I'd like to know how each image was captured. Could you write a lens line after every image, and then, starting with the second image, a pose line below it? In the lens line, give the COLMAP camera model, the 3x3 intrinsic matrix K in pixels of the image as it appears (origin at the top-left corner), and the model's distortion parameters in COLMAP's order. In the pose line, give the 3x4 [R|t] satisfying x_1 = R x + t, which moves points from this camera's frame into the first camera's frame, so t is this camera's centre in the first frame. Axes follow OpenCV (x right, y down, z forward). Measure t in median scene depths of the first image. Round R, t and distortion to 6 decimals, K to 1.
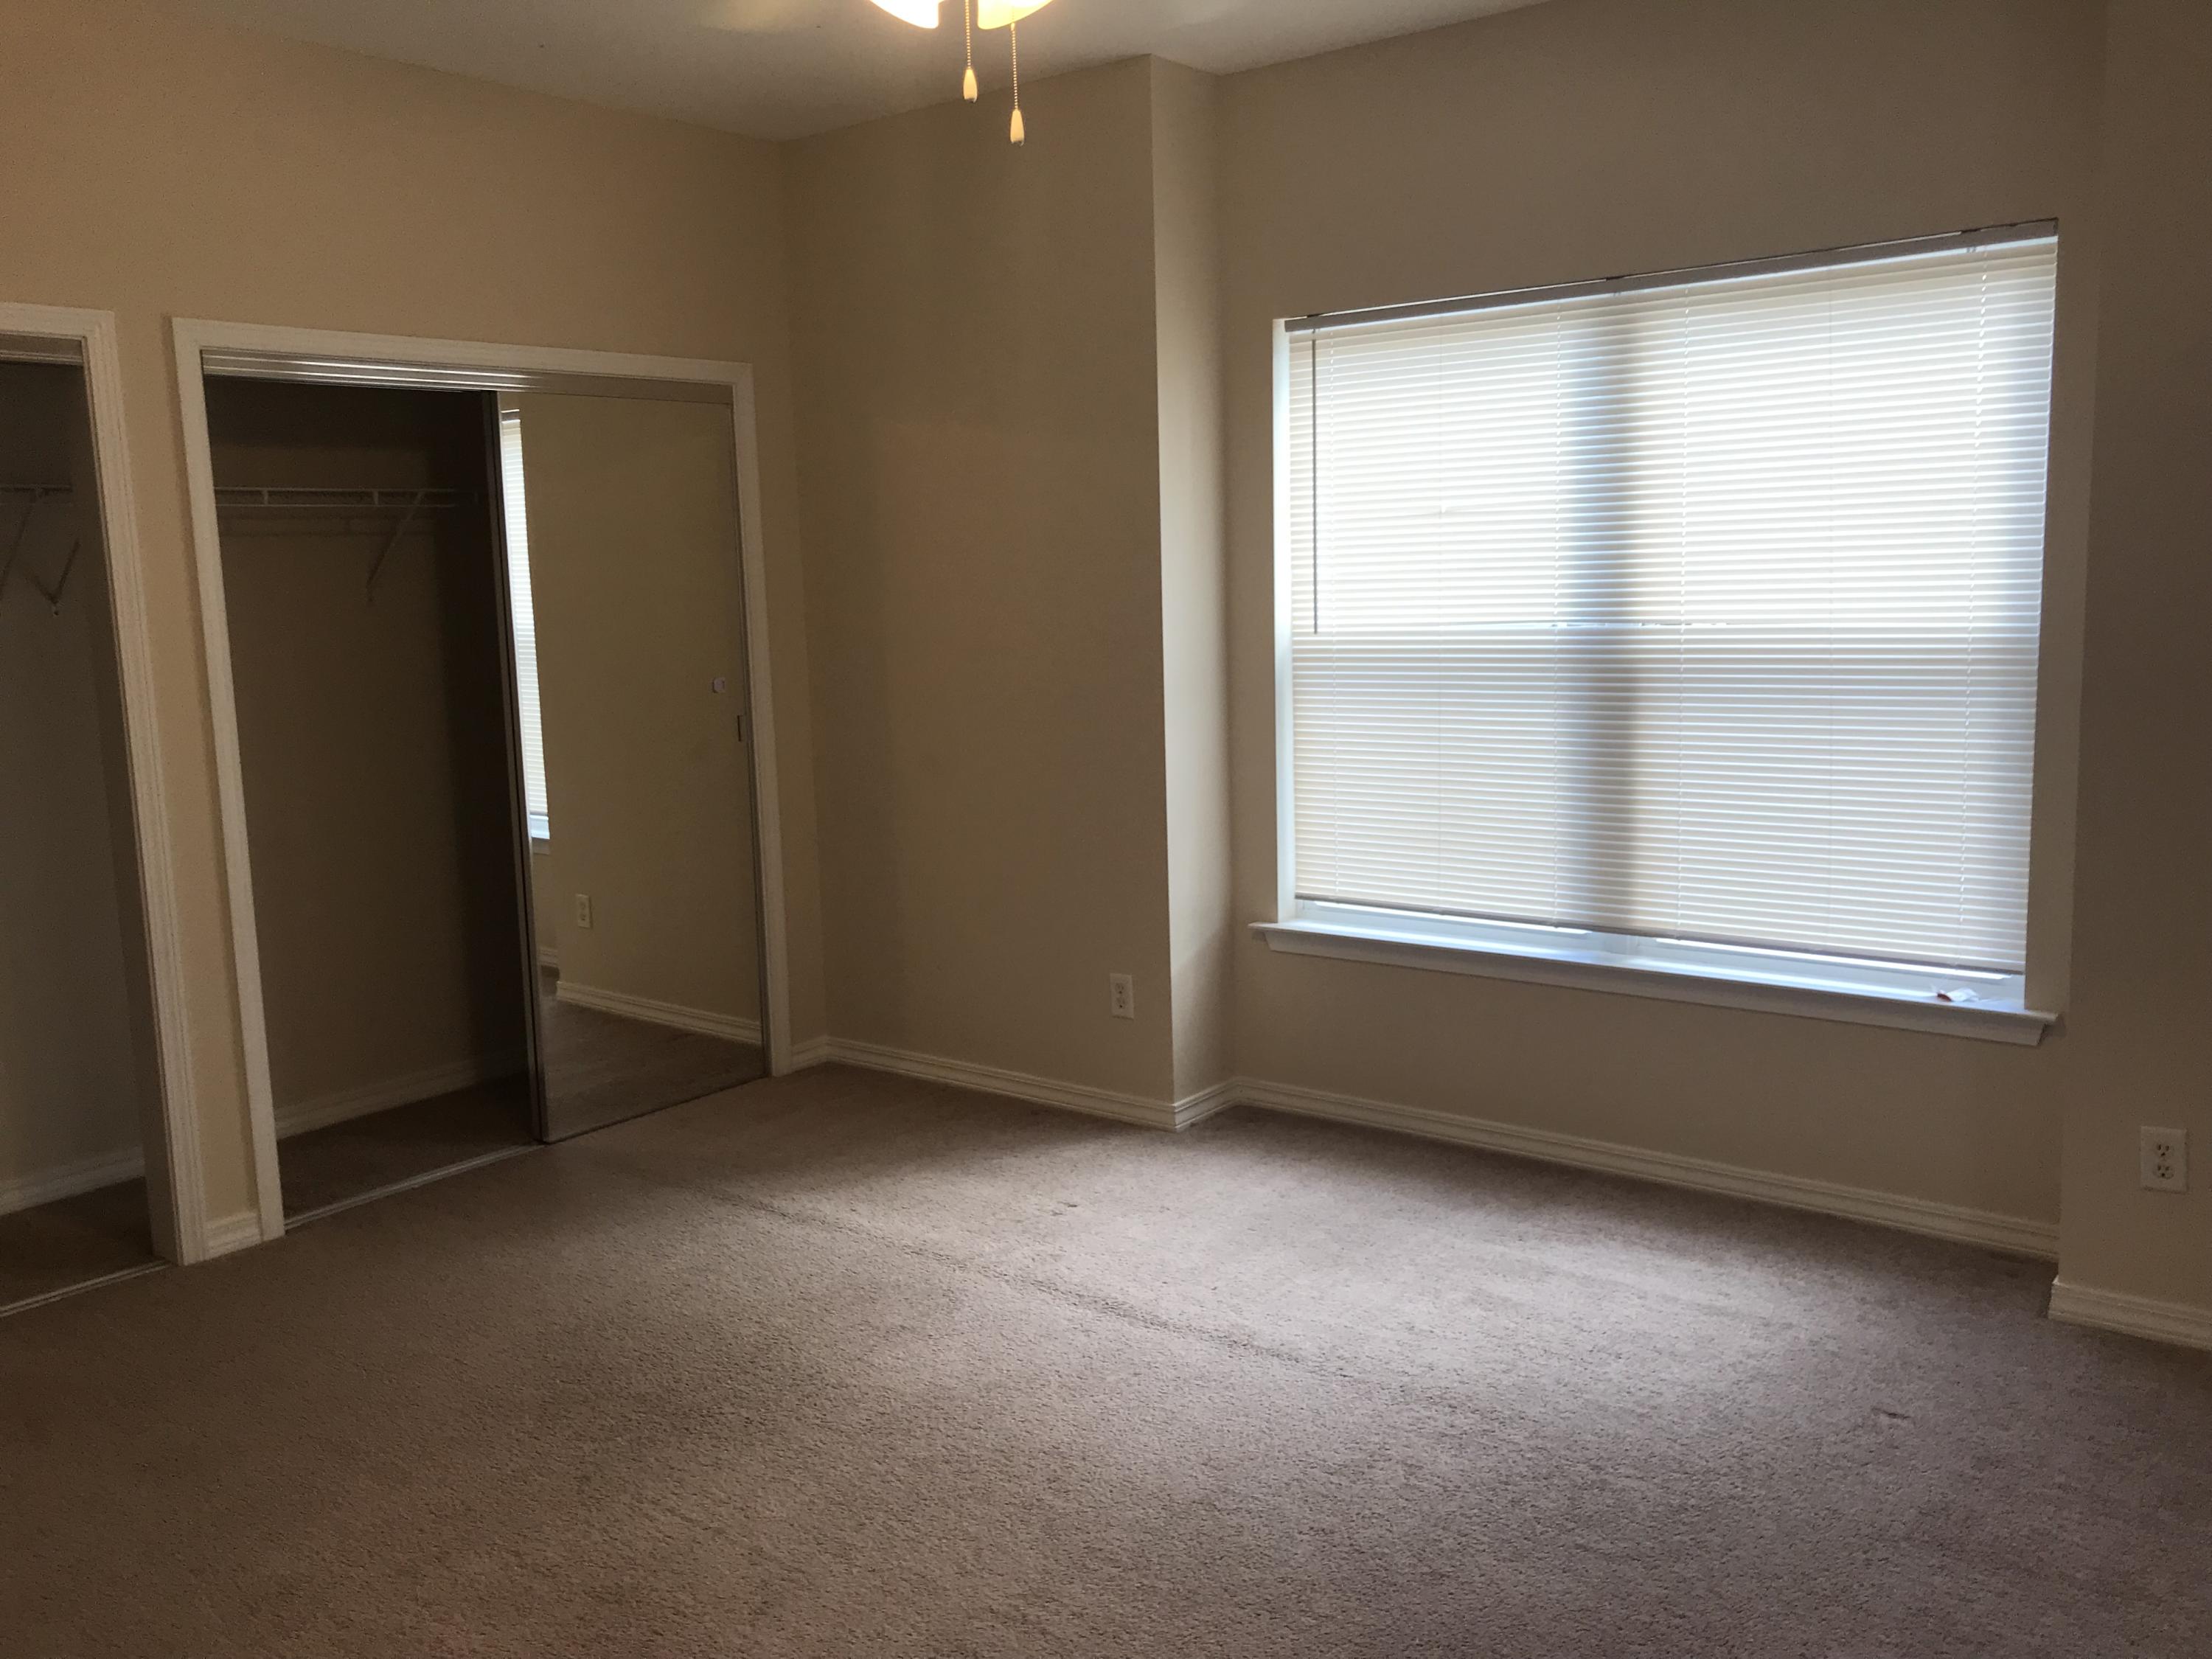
lens RADIAL K [[1849.8, 0, 1106.0], [0, 1849.8, 829.5], [0, 0, 1]] dist [0.028064, -0.018542]
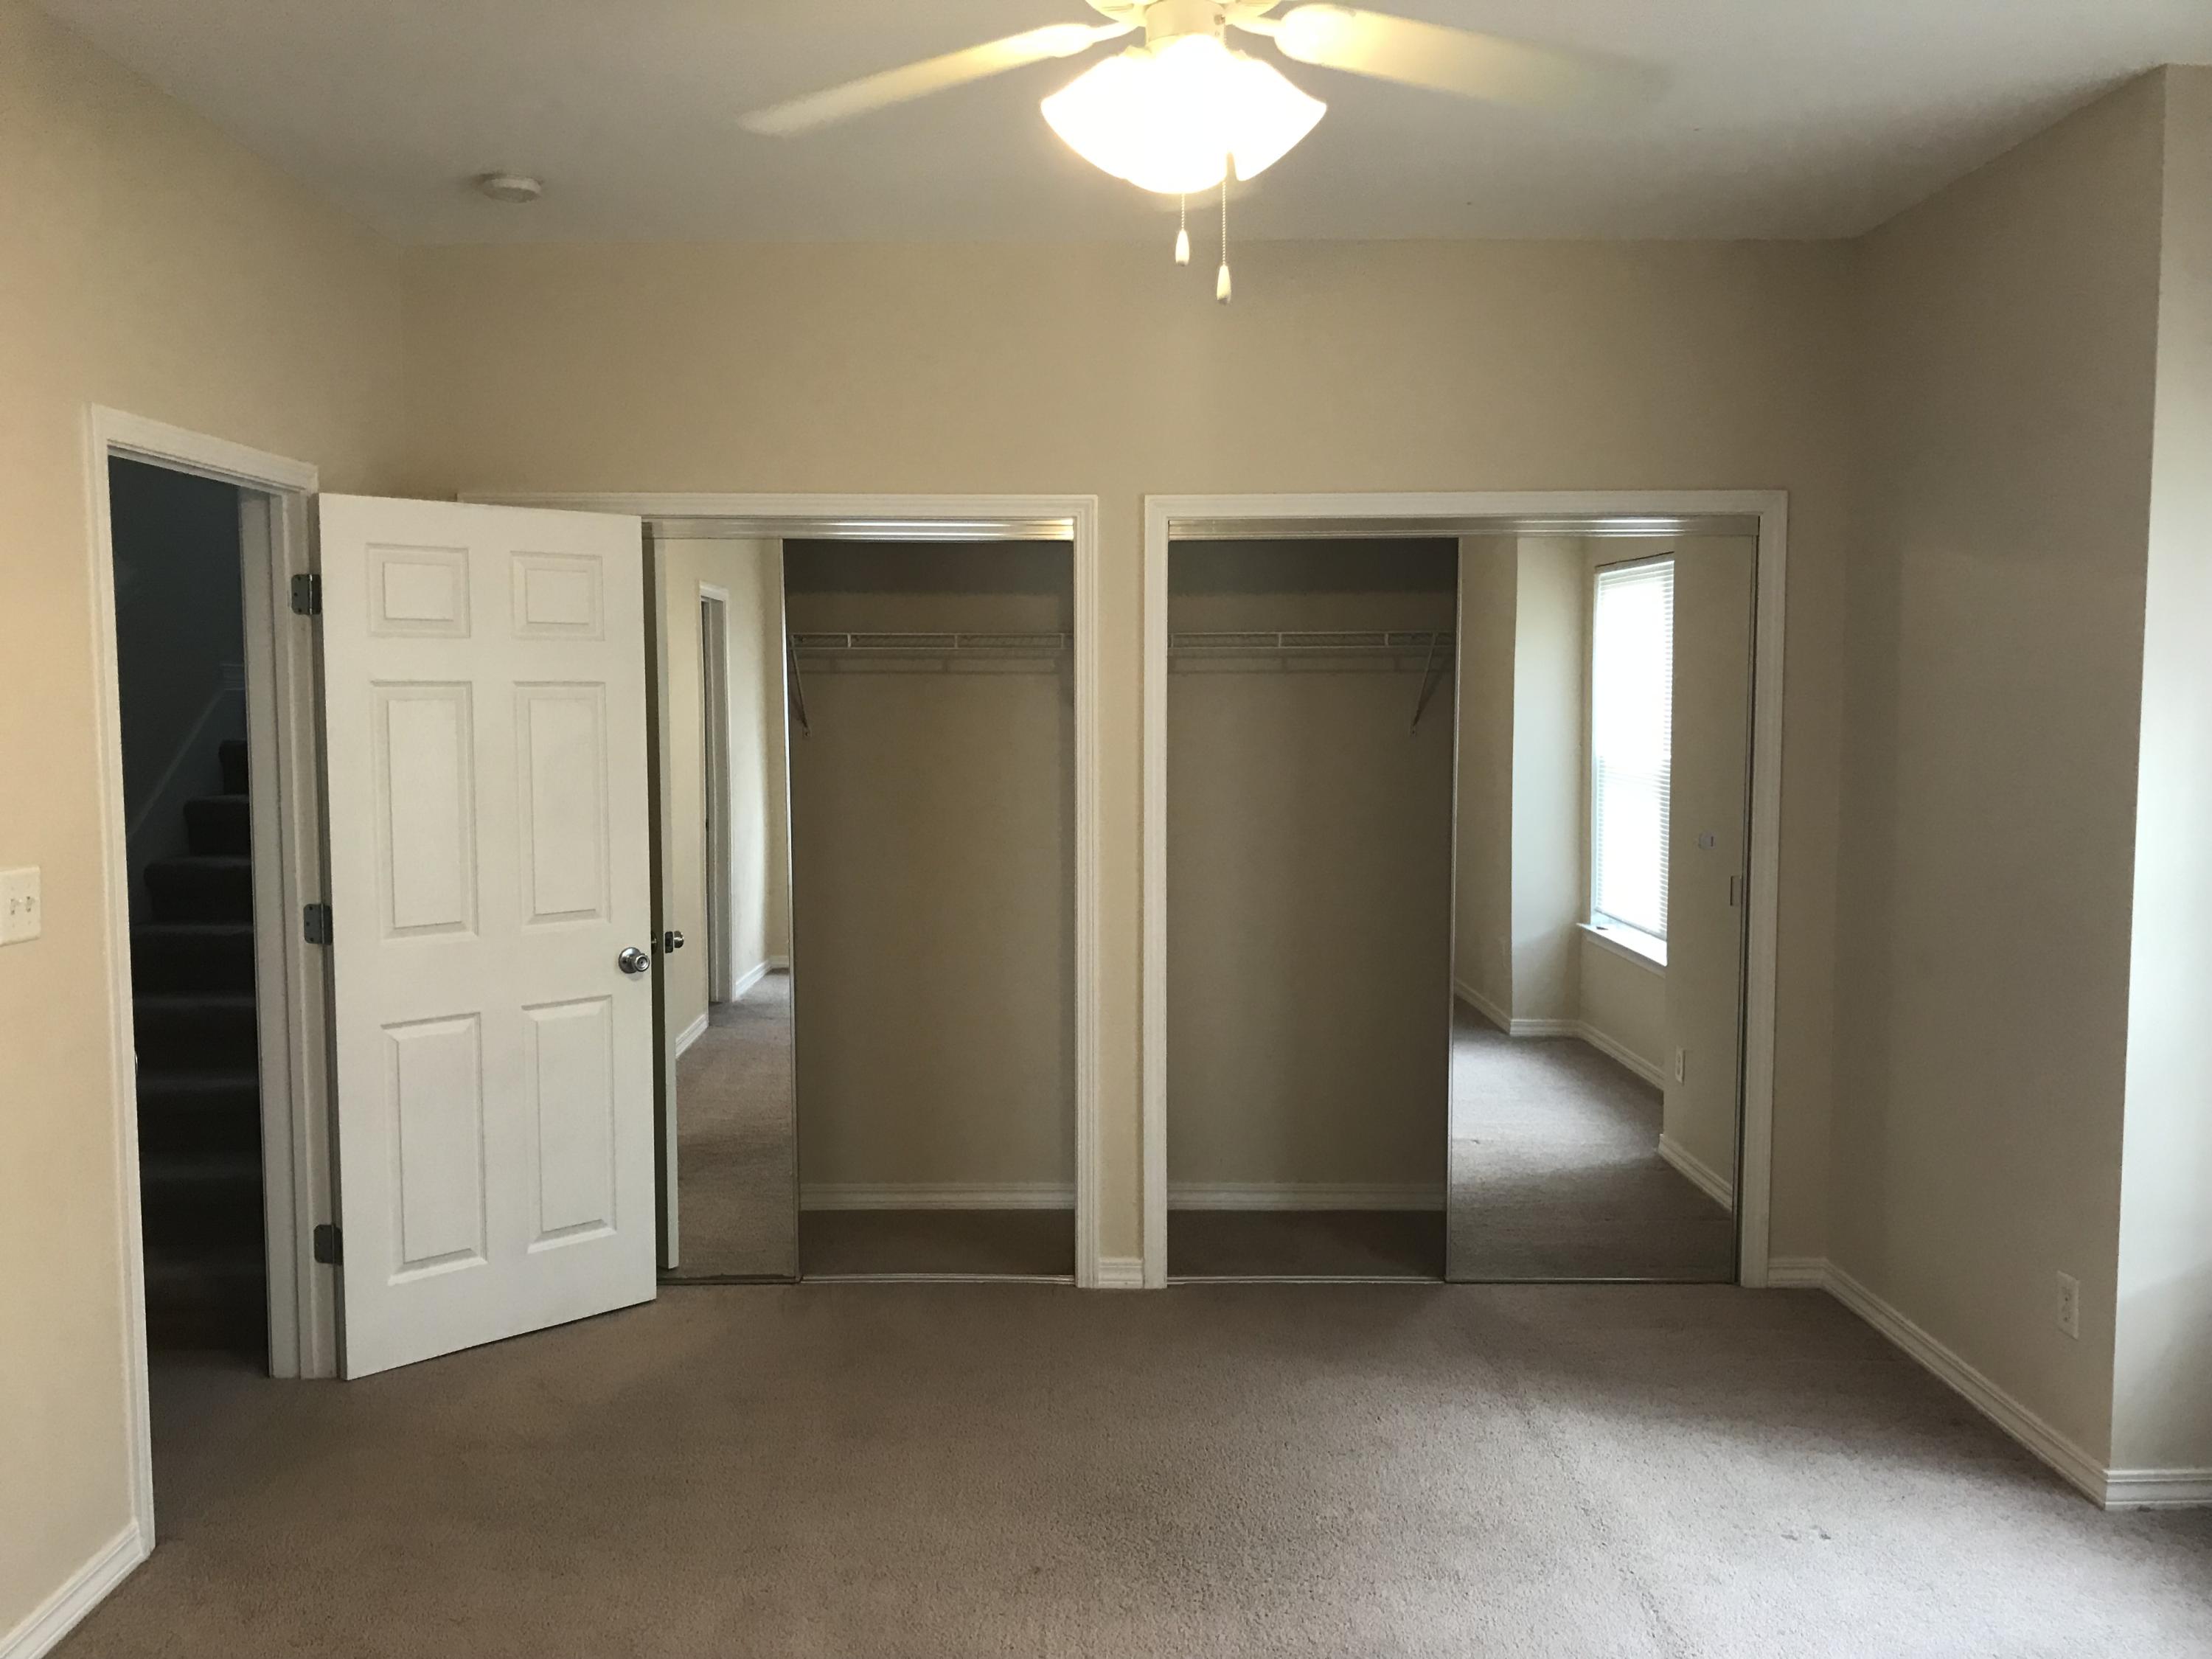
lens RADIAL K [[1878.7, 0, 1106.0], [0, 1878.7, 829.5], [0, 0, 1]] dist [0.009803, -0.000520]
pose [[0.608528, 0.088609, -0.788570, 0.413311], [-0.132488, 0.991143, 0.009132, -0.064545], [0.782394, 0.098919, 0.614877, 0.241102]]
